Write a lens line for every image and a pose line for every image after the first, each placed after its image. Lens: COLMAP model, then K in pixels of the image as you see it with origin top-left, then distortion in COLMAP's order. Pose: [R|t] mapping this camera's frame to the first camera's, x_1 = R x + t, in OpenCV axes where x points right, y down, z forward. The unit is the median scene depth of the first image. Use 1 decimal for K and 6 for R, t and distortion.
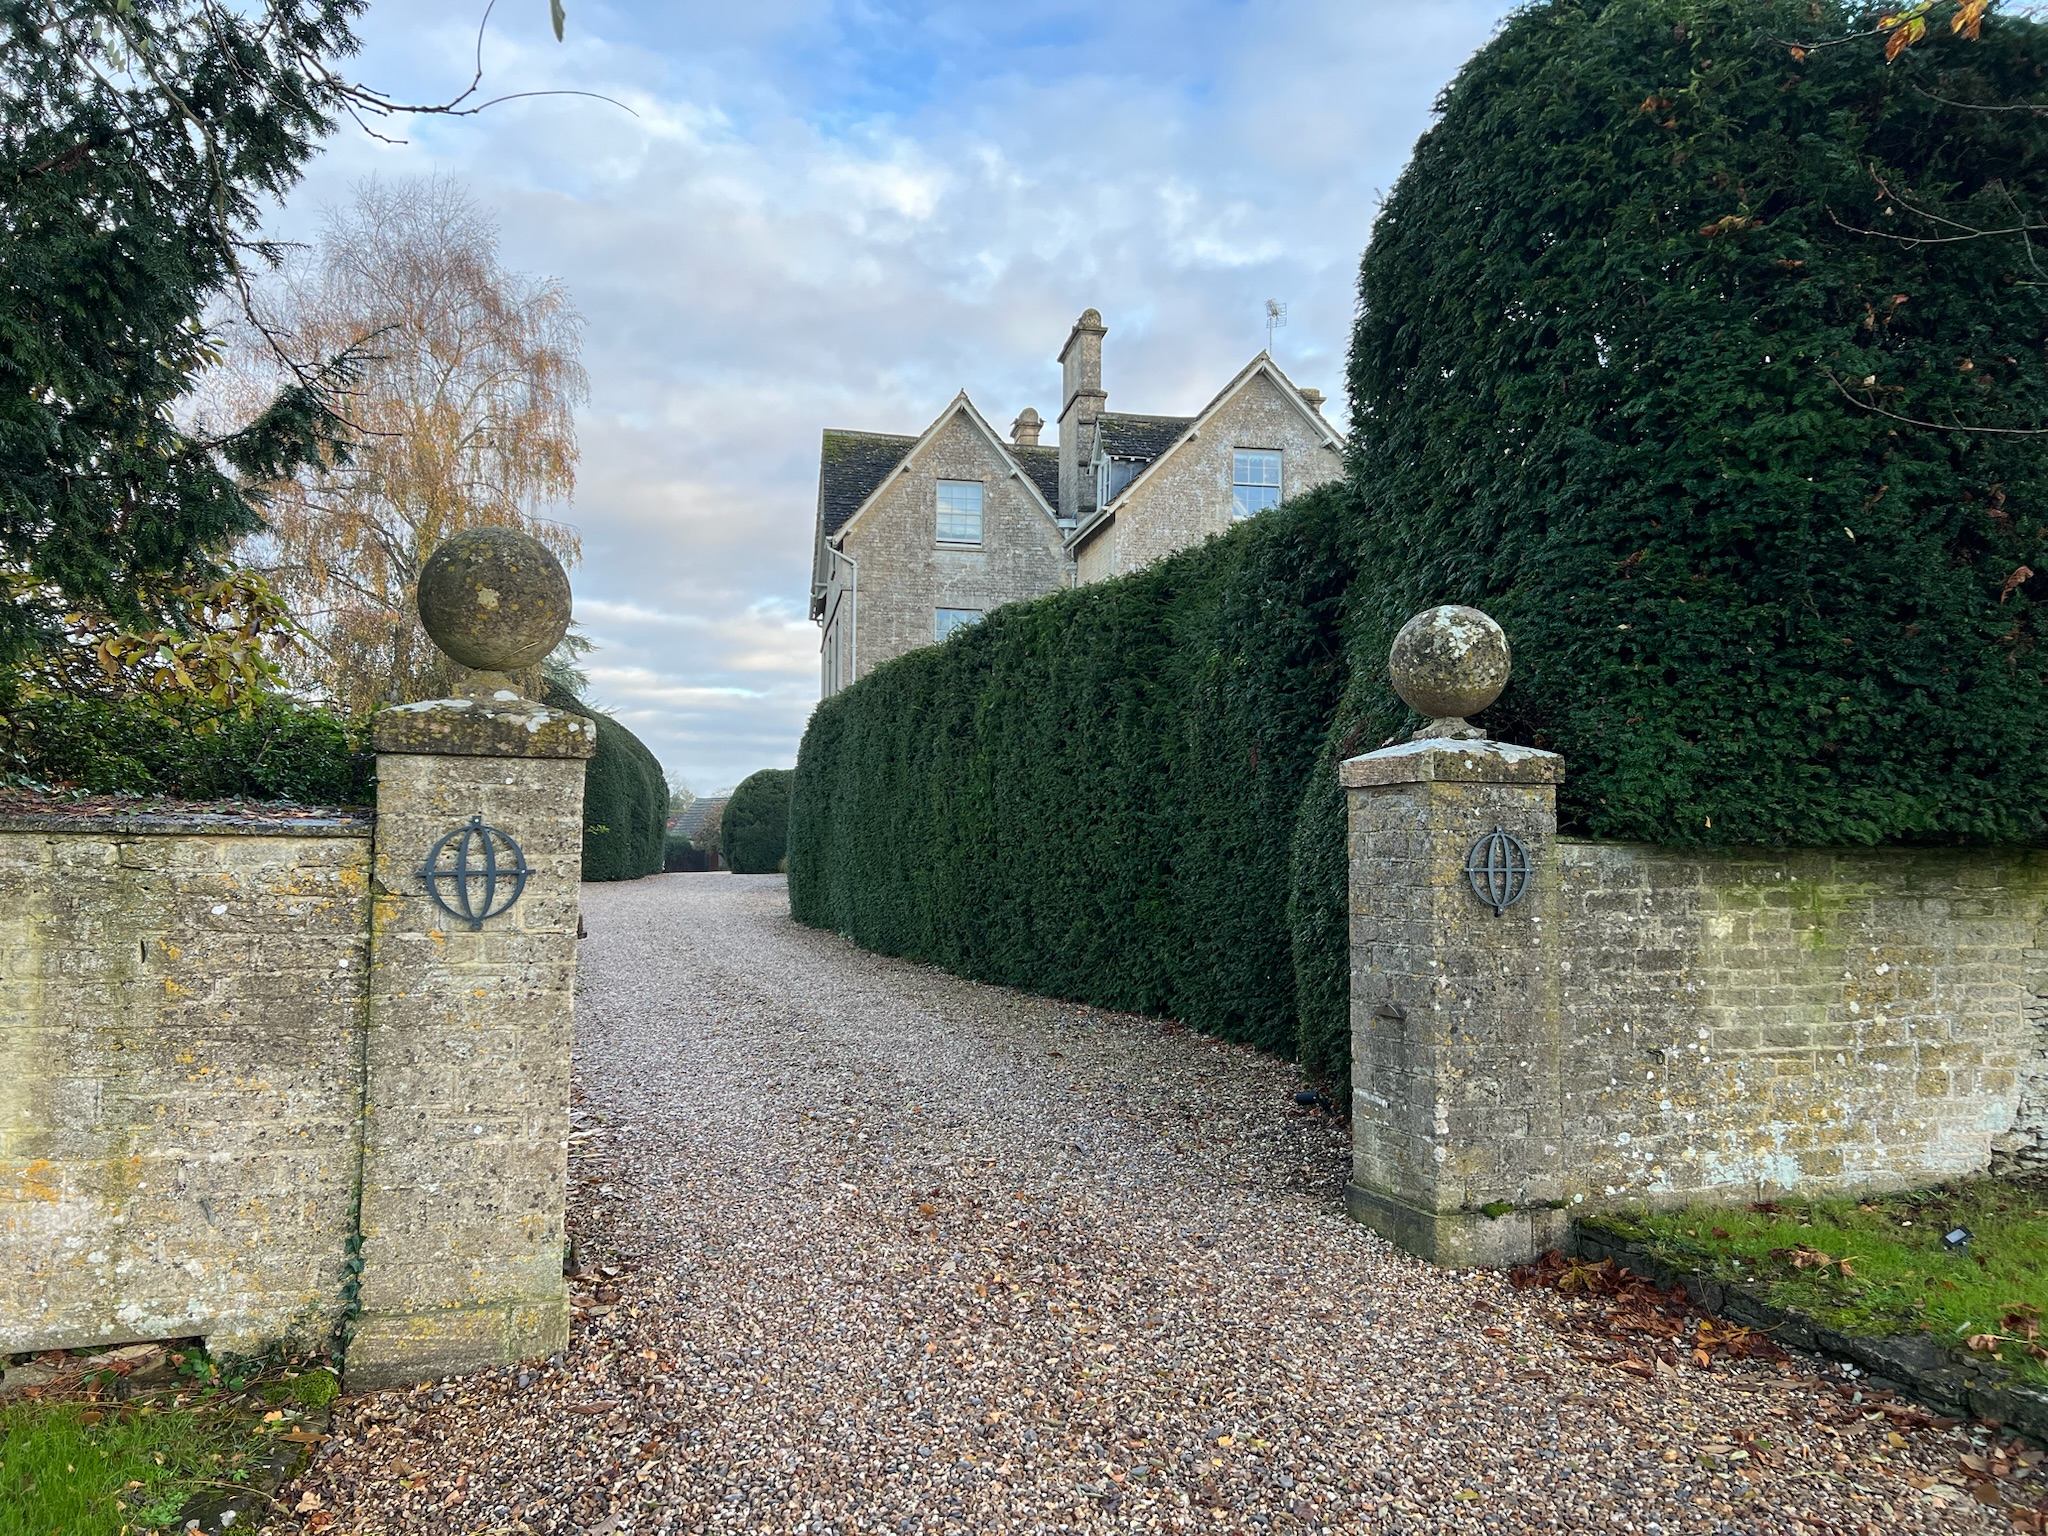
lens RADIAL K [[1568.3, 0, 1024.0], [0, 1568.3, 768.0], [0, 0, 1]] dist [0.087926, -0.105644]
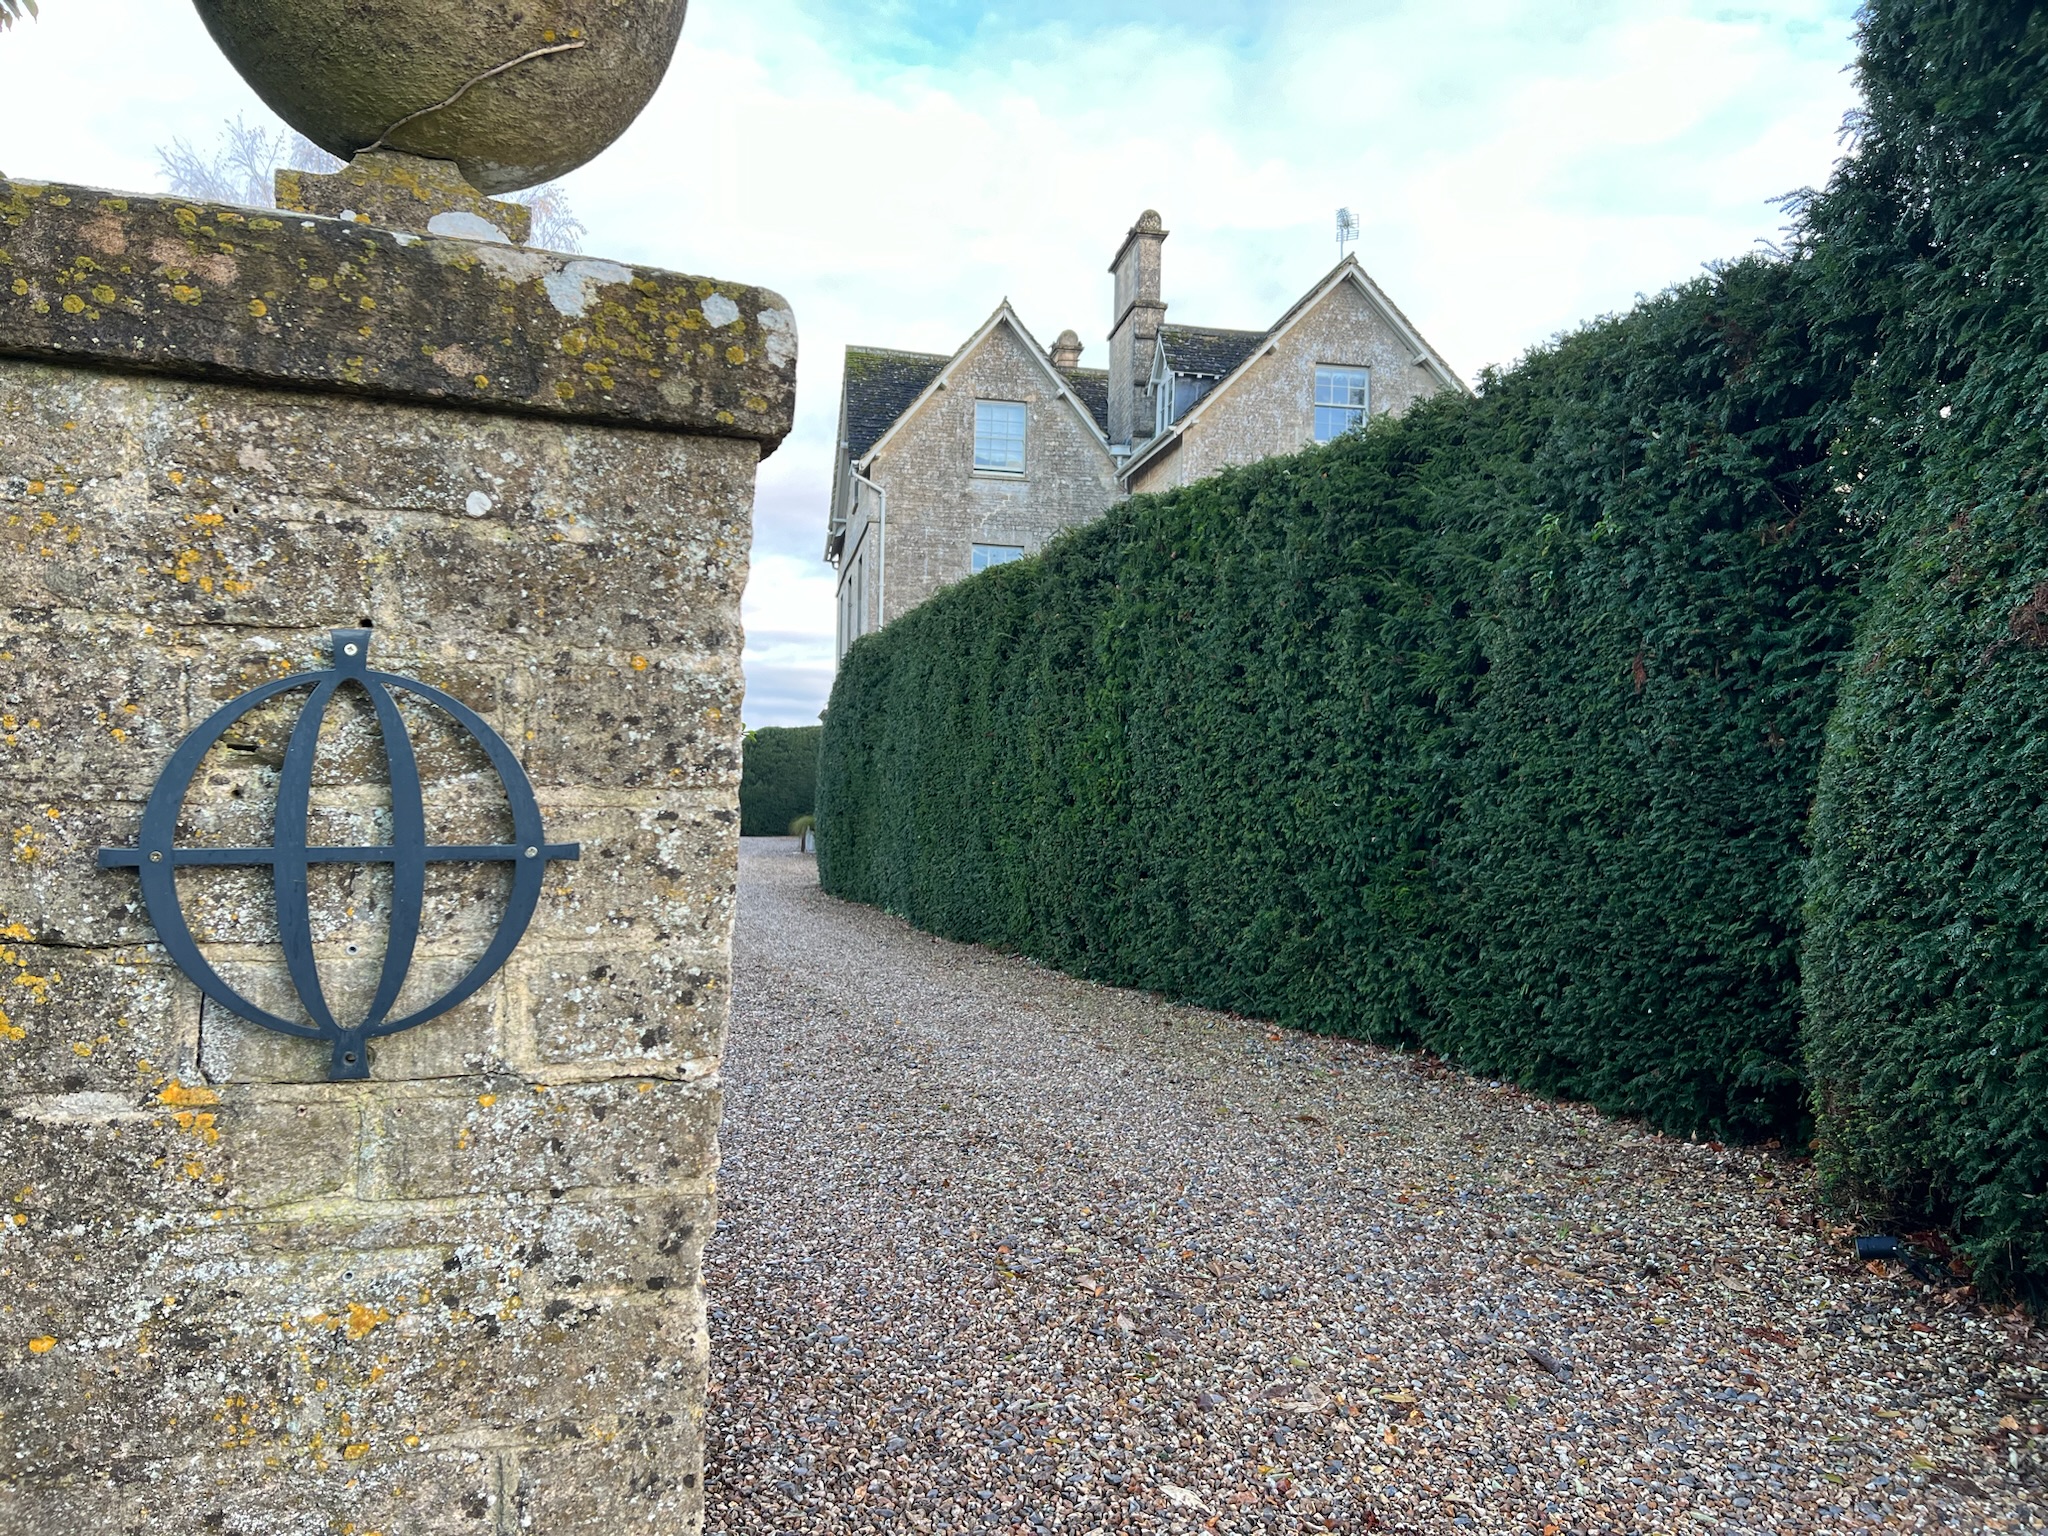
lens RADIAL K [[1568.3, 0, 1024.0], [0, 1568.3, 768.0], [0, 0, 1]] dist [0.087926, -0.105644]
pose [[0.999891, 0.012350, 0.008067, -0.086019], [-0.012523, 0.999685, 0.021759, 0.016267], [-0.007796, -0.021858, 0.999731, 0.267235]]
